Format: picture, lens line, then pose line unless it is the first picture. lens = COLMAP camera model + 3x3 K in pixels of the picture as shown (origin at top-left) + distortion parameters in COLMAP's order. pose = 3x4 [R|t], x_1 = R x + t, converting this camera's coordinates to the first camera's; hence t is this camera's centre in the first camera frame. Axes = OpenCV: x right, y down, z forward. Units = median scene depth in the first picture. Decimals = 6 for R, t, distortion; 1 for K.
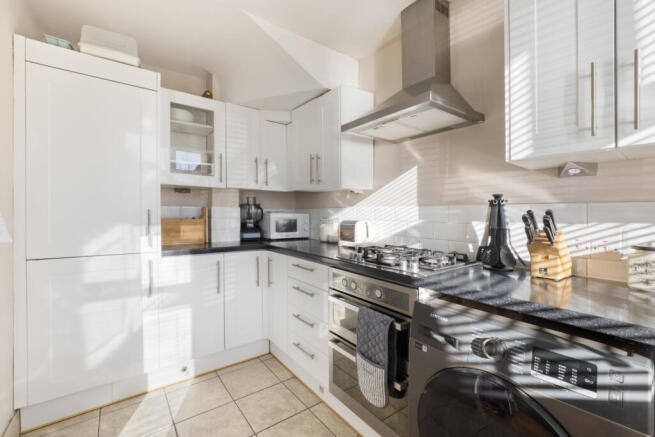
lens RADIAL K [[276.2, 0, 328.4], [0, 276.2, 213.5], [0, 0, 1]] dist [-0.010986, -0.000867]
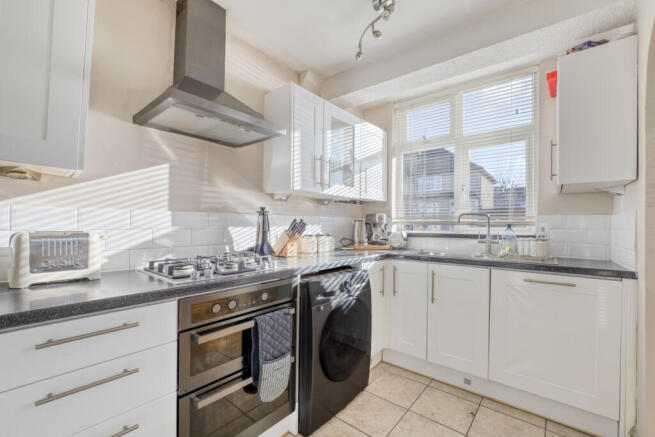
lens RADIAL K [[276.2, 0, 329.5], [0, 276.2, 220.6], [0, 0, 1]] dist [-0.010986, -0.000867]
pose [[-0.235708, 0.003664, 0.971817, -0.686110], [-0.006705, 0.999963, -0.005397, 0.005720], [-0.971801, -0.007788, -0.235675, 0.783391]]
